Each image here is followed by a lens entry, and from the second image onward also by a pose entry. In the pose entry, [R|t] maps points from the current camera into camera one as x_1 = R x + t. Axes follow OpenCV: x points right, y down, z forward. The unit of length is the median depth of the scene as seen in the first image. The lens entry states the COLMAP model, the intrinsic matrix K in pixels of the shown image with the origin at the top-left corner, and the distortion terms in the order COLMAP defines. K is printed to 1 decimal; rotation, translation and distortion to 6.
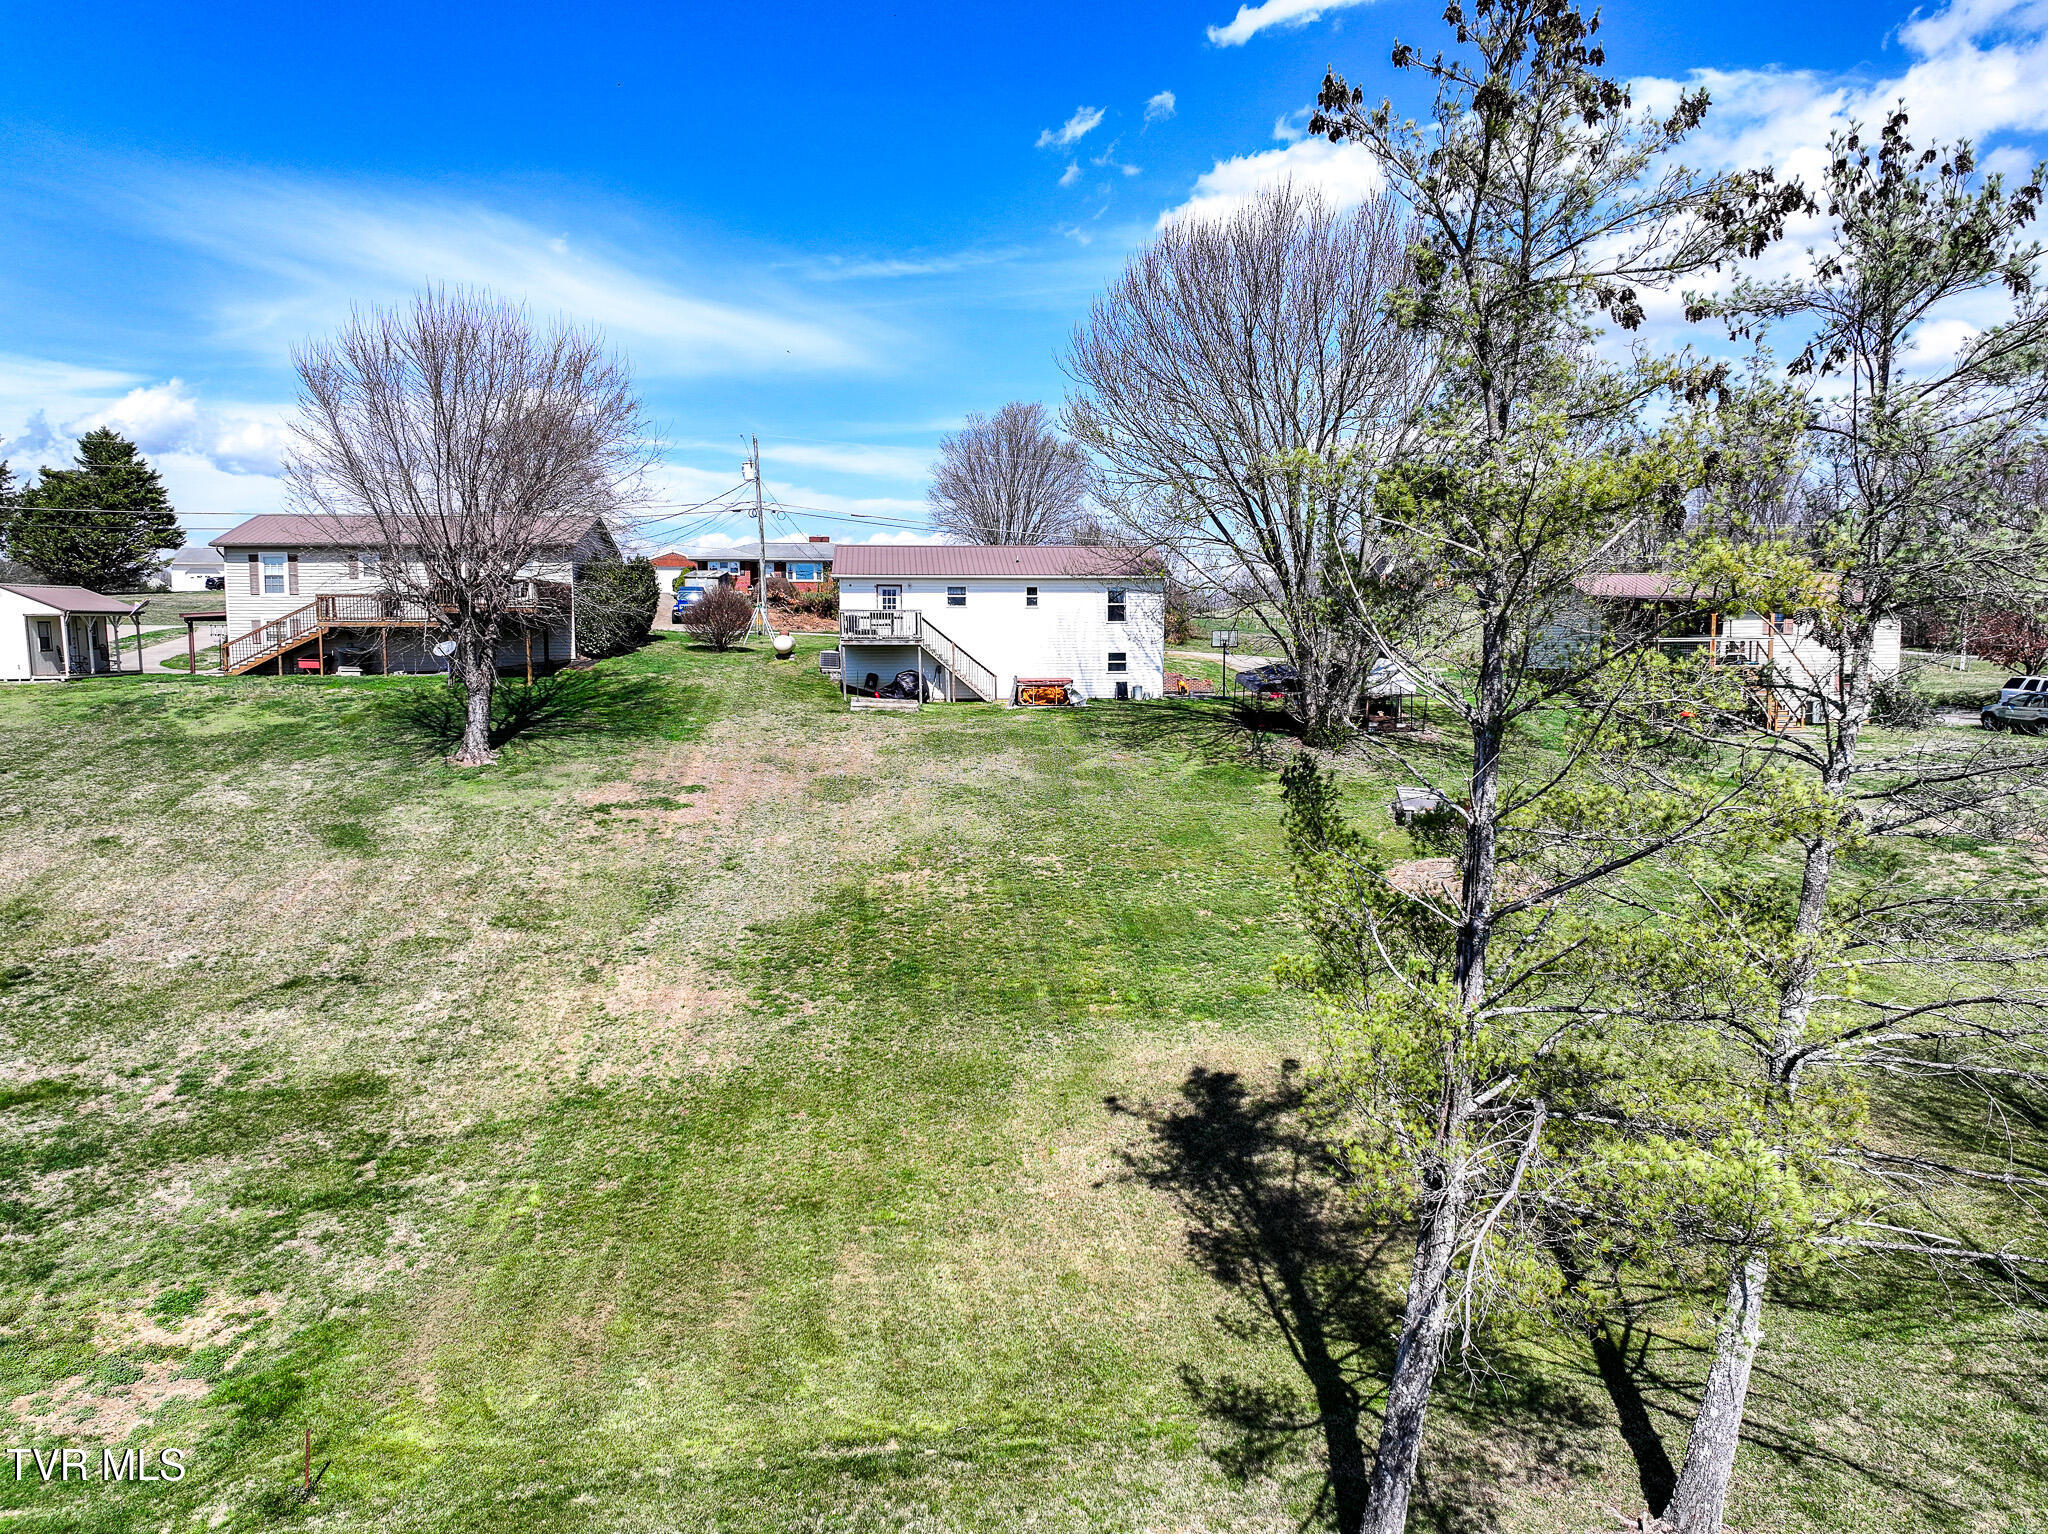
lens RADIAL K [[1446.6, 0, 1034.2], [0, 1446.6, 779.8], [0, 0, 1]] dist [-0.002265, 0.017121]
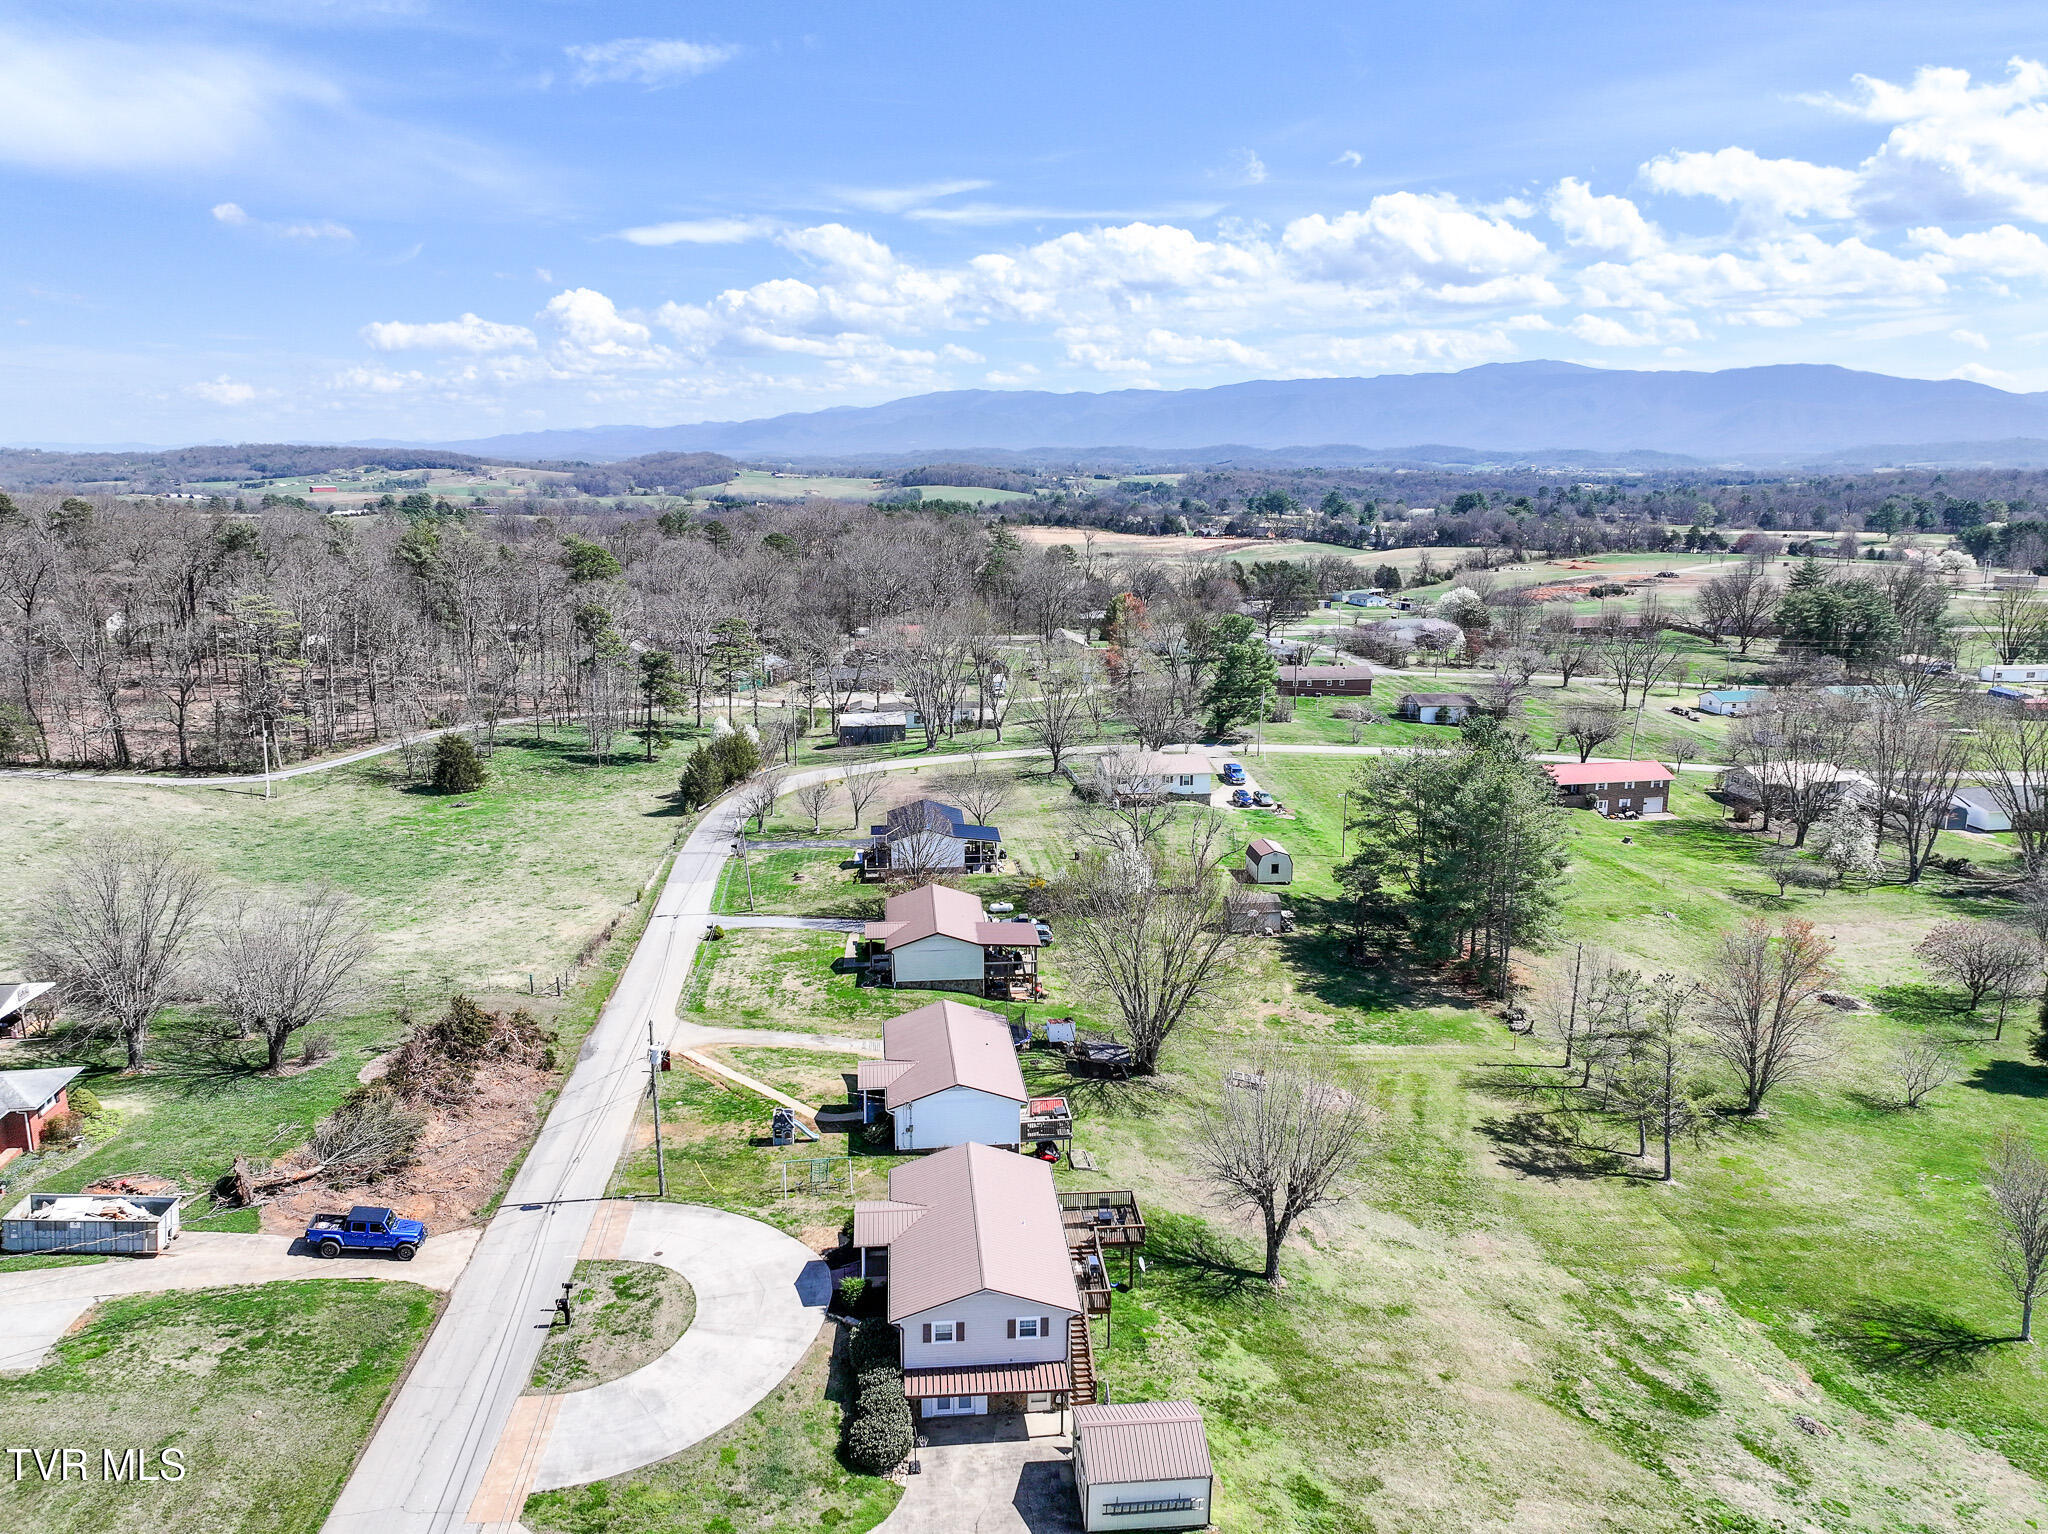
lens RADIAL K [[1446.6, 0, 1049.2], [0, 1446.6, 711.0], [0, 0, 1]] dist [-0.002265, 0.017121]
pose [[-0.030528, -0.171874, 0.984646, -2.310011], [0.090541, 0.980580, 0.173971, -1.189146], [-0.995425, 0.094462, -0.014374, 1.415014]]
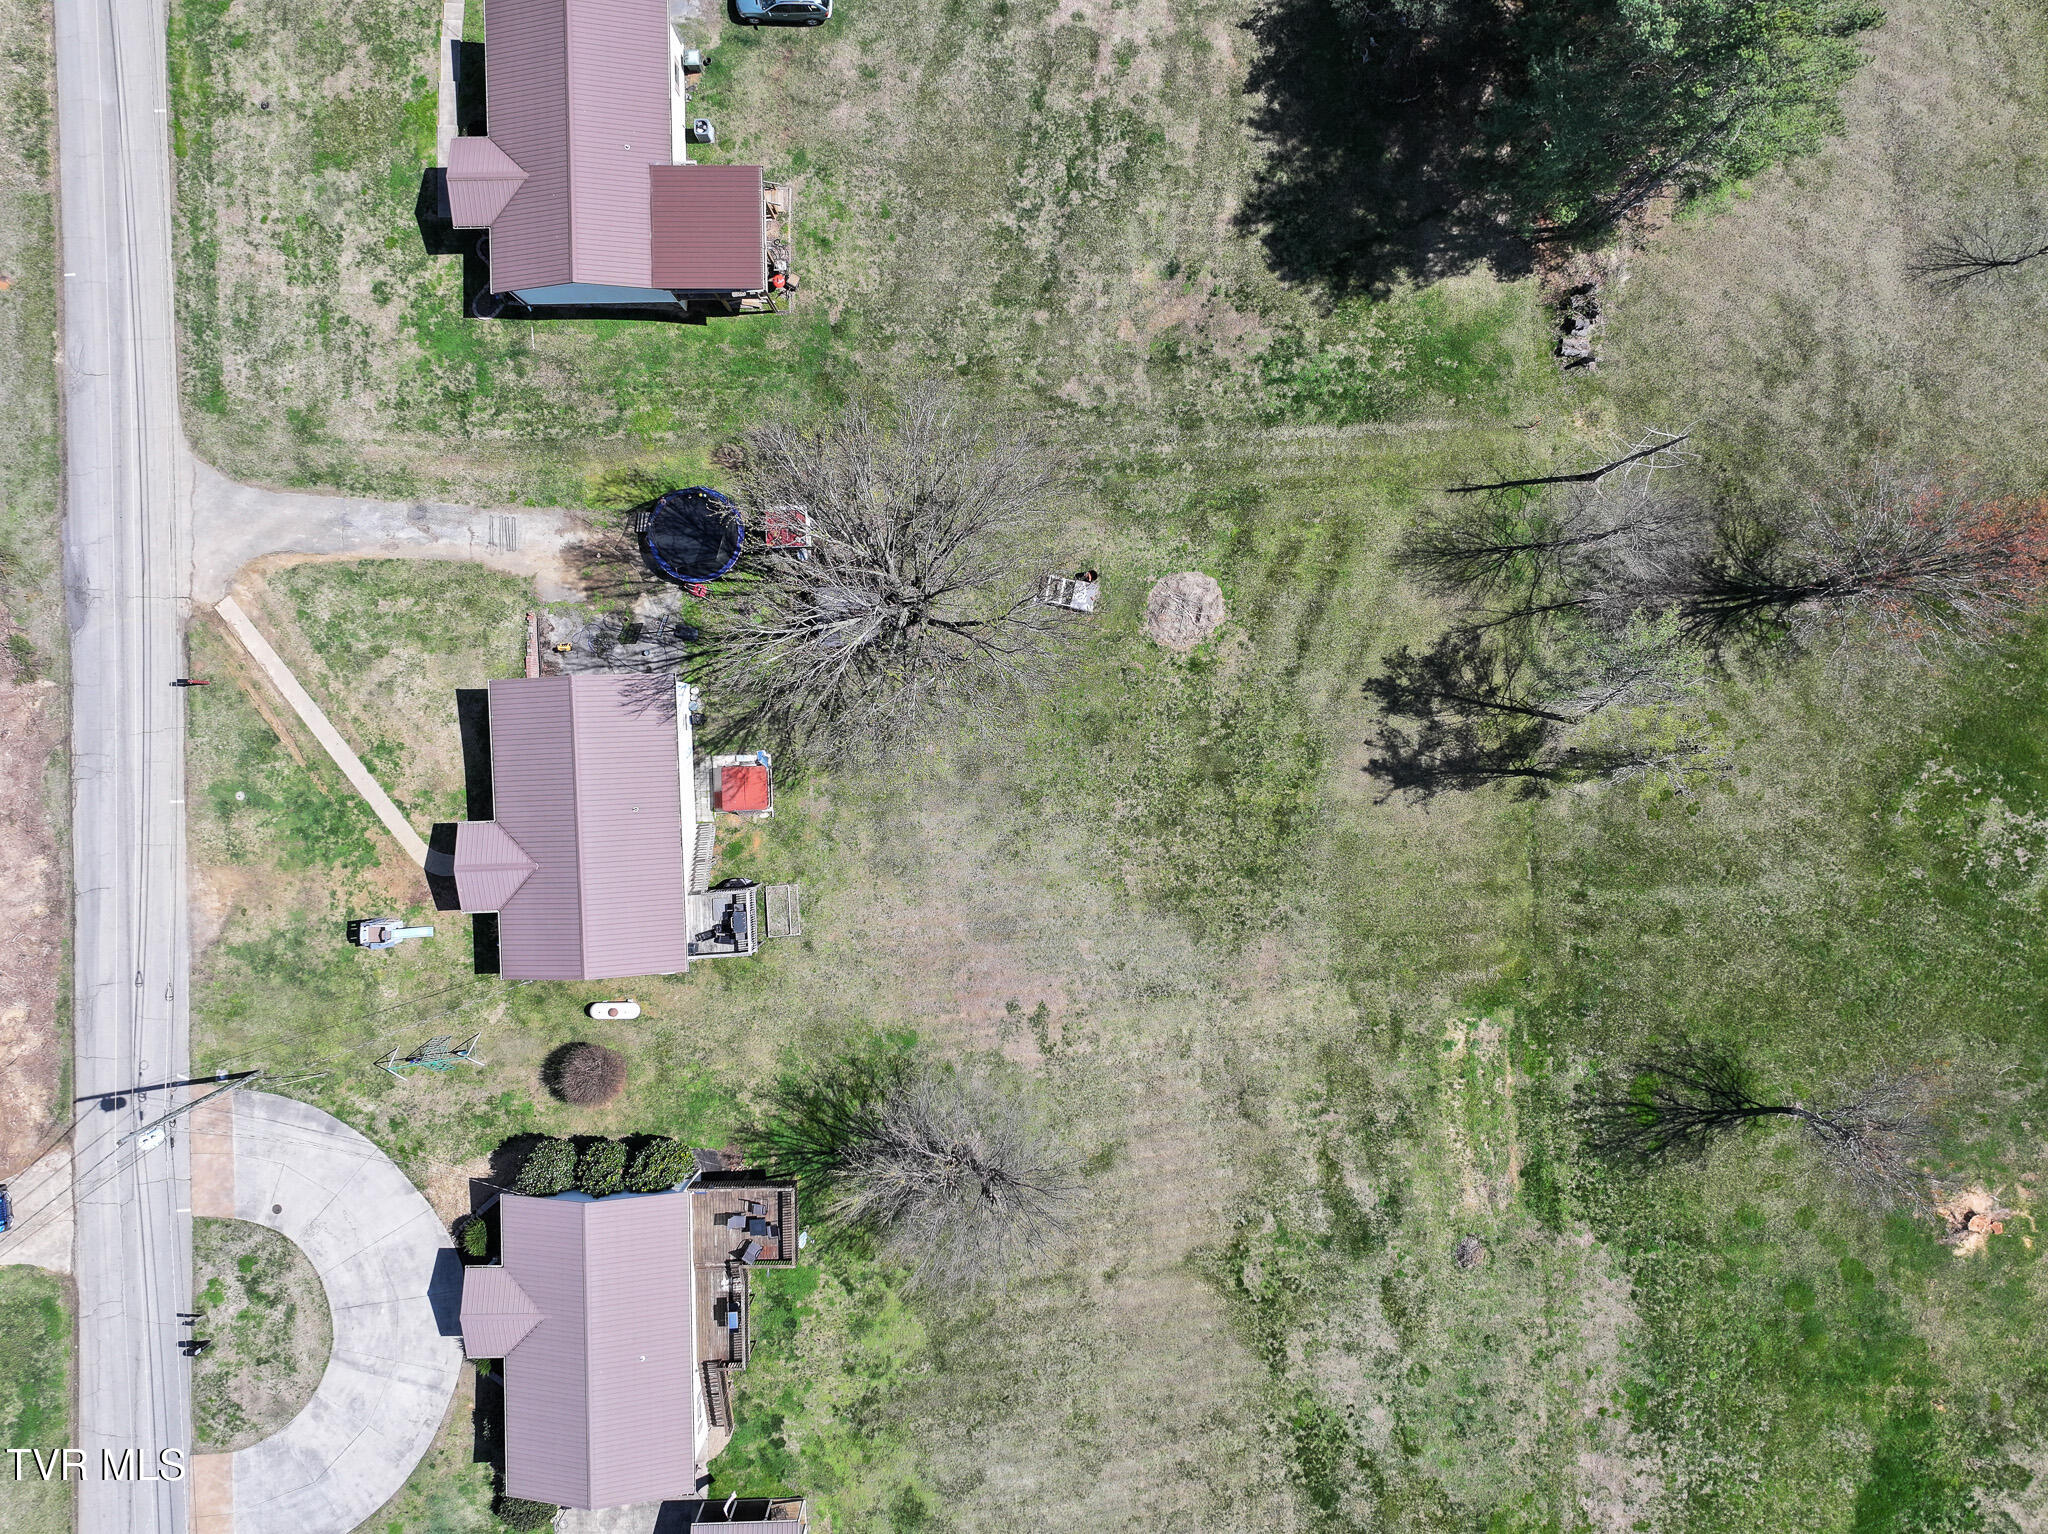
lens RADIAL K [[1446.6, 0, 1029.4], [0, 1446.6, 762.9], [0, 0, 1]] dist [-0.002265, 0.017121]
pose [[0.059932, -0.998134, -0.011680, 0.082293], [0.090349, -0.006228, 0.995891, -1.874673], [-0.994105, -0.060741, 0.089808, 0.930372]]
